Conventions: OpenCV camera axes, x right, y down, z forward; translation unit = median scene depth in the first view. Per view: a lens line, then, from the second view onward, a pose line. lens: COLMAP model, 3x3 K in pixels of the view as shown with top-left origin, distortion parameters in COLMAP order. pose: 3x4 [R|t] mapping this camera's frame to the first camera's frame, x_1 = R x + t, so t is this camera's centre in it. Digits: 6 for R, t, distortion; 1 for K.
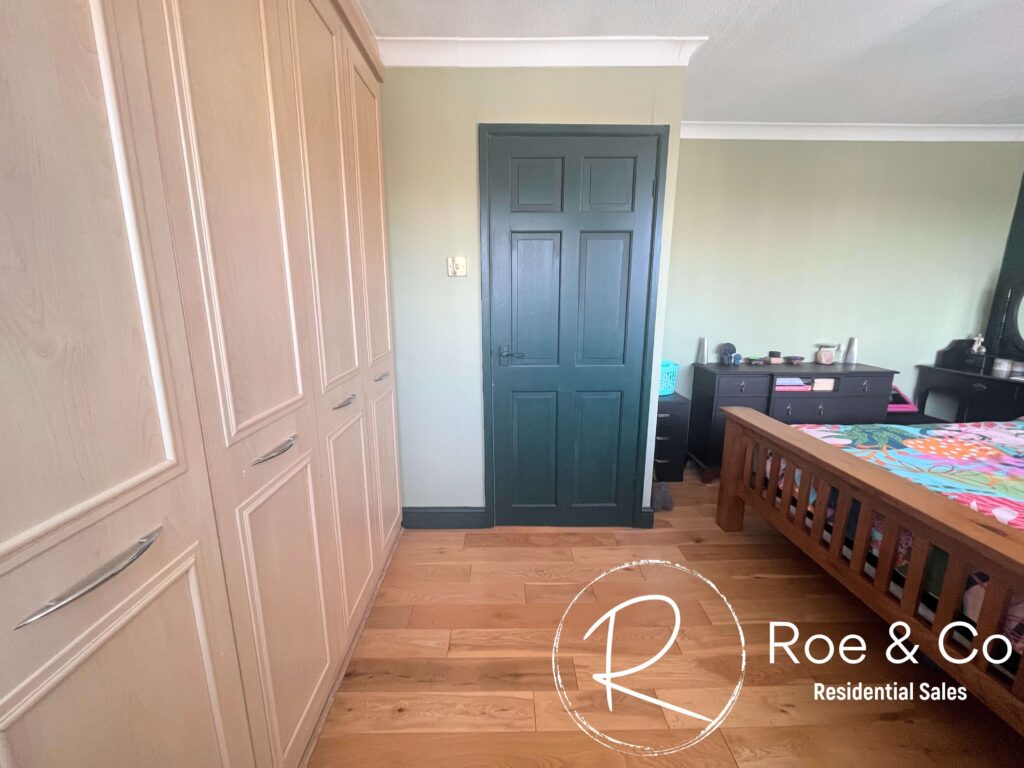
lens RADIAL K [[414.2, 0, 510.2], [0, 414.2, 381.8], [0, 0, 1]] dist [-0.004466, -0.000168]
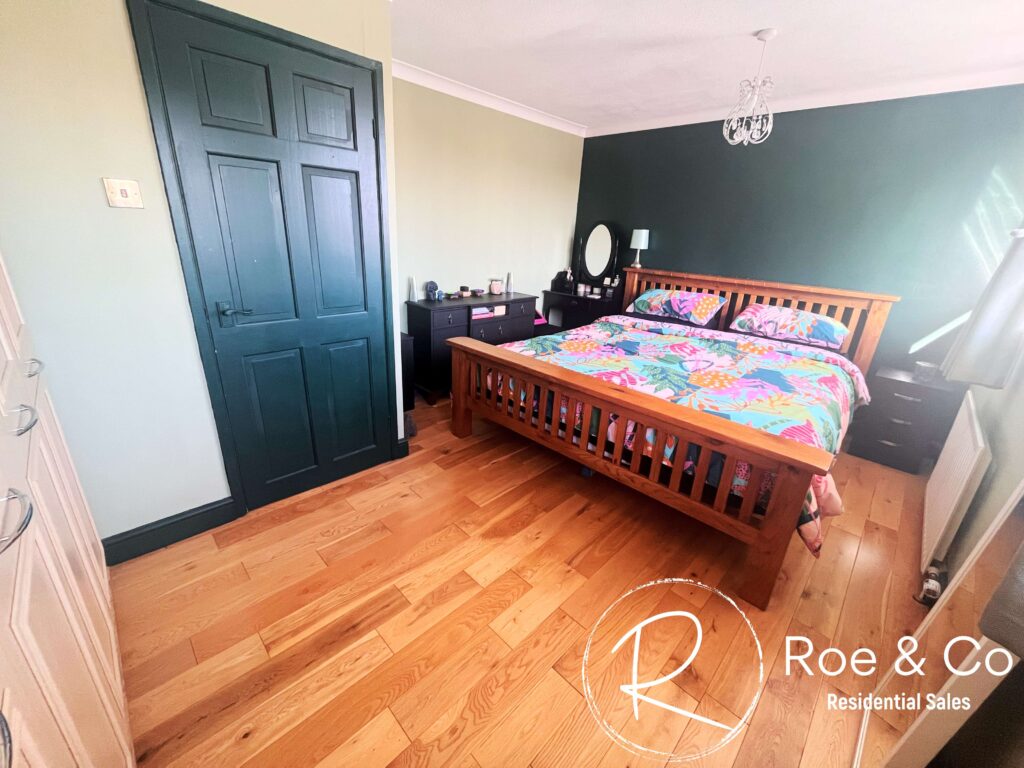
lens RADIAL K [[414.2, 0, 511.2], [0, 414.2, 382.7], [0, 0, 1]] dist [-0.004466, -0.000168]
pose [[0.712822, -0.208935, 0.669501, -0.185194], [0.095906, 0.974666, 0.202058, -0.042030], [-0.694757, -0.079822, 0.714802, 0.020701]]
